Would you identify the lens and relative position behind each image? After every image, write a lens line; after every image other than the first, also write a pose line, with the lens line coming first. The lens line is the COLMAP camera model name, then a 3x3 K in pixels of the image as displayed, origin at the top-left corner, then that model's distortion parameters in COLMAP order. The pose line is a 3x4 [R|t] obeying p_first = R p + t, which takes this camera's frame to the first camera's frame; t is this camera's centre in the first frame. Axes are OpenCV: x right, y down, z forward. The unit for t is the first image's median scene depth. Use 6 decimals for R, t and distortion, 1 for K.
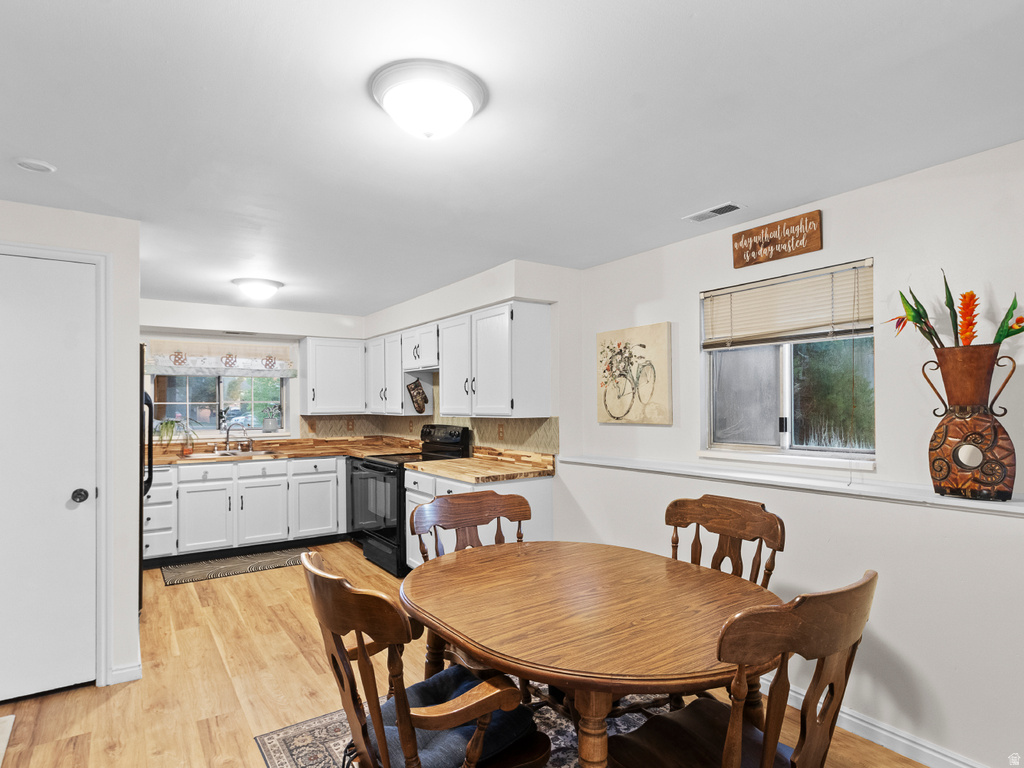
lens RADIAL K [[569.4, 0, 516.1], [0, 569.4, 403.9], [0, 0, 1]] dist [0.018662, 0.000107]
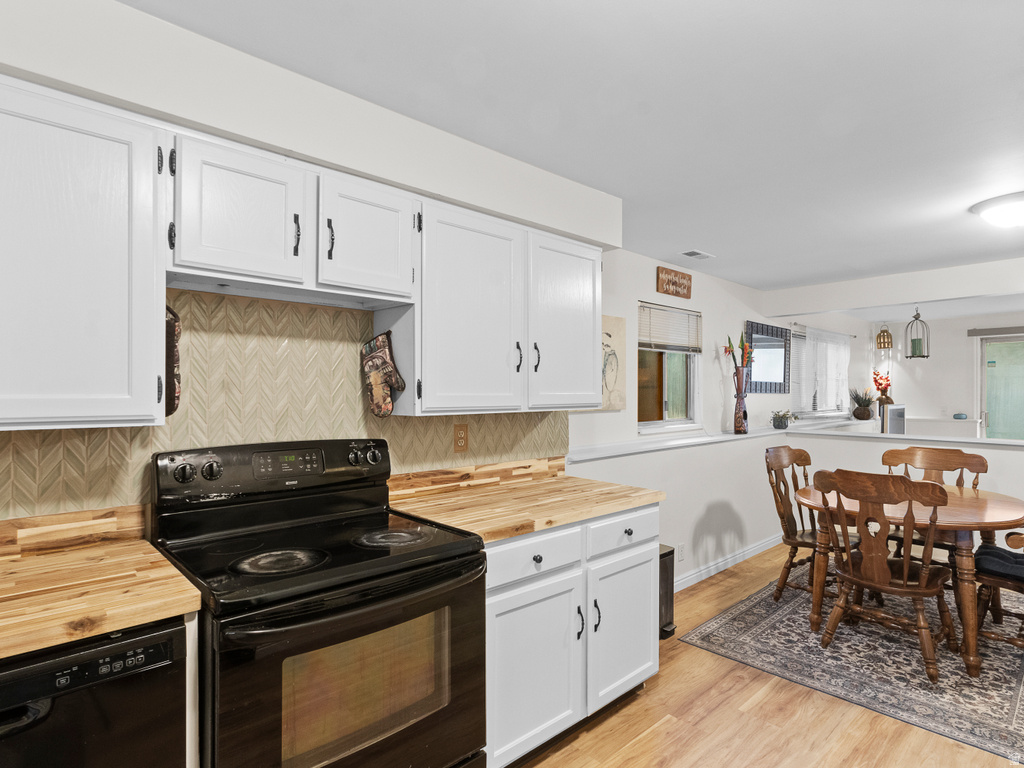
lens RADIAL K [[562.2, 0, 513.6], [0, 562.2, 392.6], [0, 0, 1]] dist [0.001240, 0.002232]
pose [[-0.151980, 0.003877, 0.988376, -0.714488], [-0.001398, 0.999990, -0.004138, 0.006965], [-0.988383, -0.002010, -0.151973, 1.247214]]
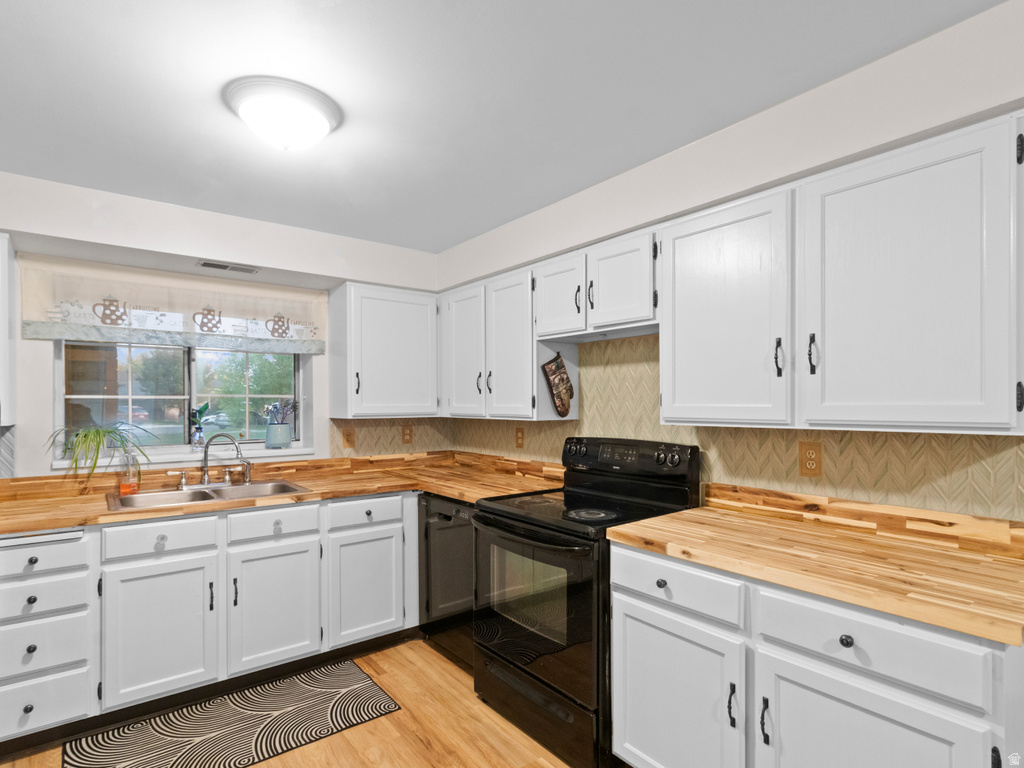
lens RADIAL K [[547.0, 0, 508.3], [0, 547.0, 406.5], [0, 0, 1]] dist [0.001734, 0.001991]
pose [[0.998779, 0.003336, 0.049297, -0.355748], [-0.003614, 0.999978, 0.005567, 0.005544], [-0.049278, -0.005738, 0.998769, 0.684365]]
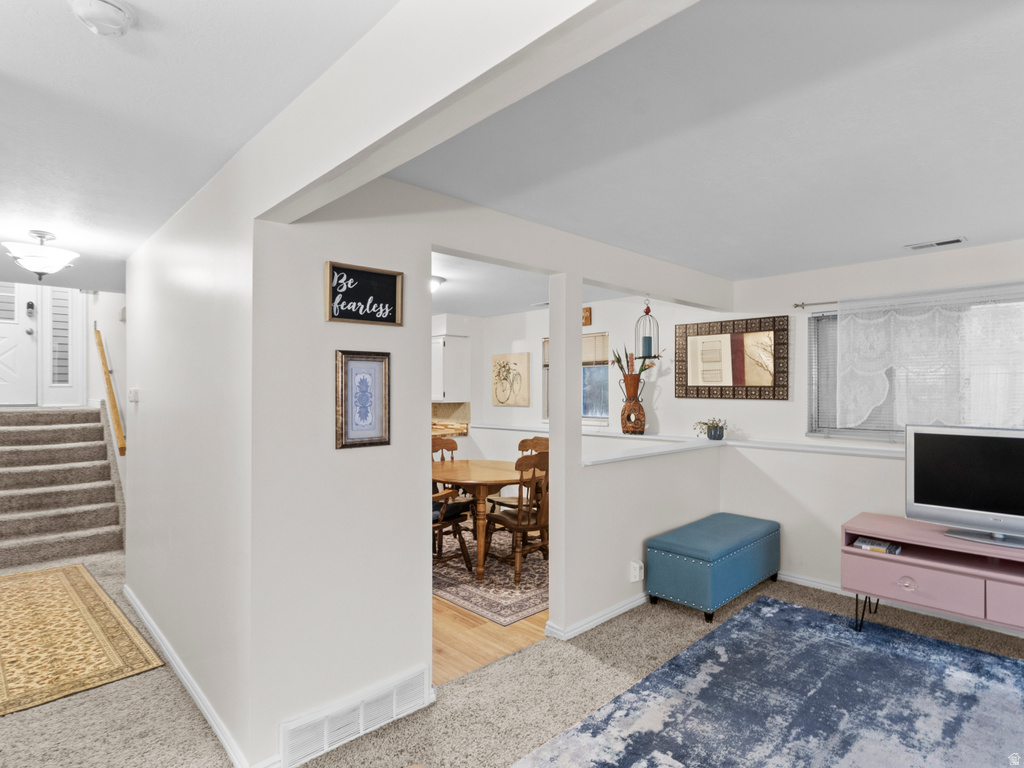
lens RADIAL K [[551.0, 0, 508.3], [0, 551.0, 391.5], [0, 0, 1]] dist [-0.000465, 0.000871]
pose [[0.989409, 0.002334, 0.145138, -0.058691], [-0.003084, 0.999983, 0.004942, -0.019204], [-0.145124, -0.005338, 0.989399, -0.736364]]
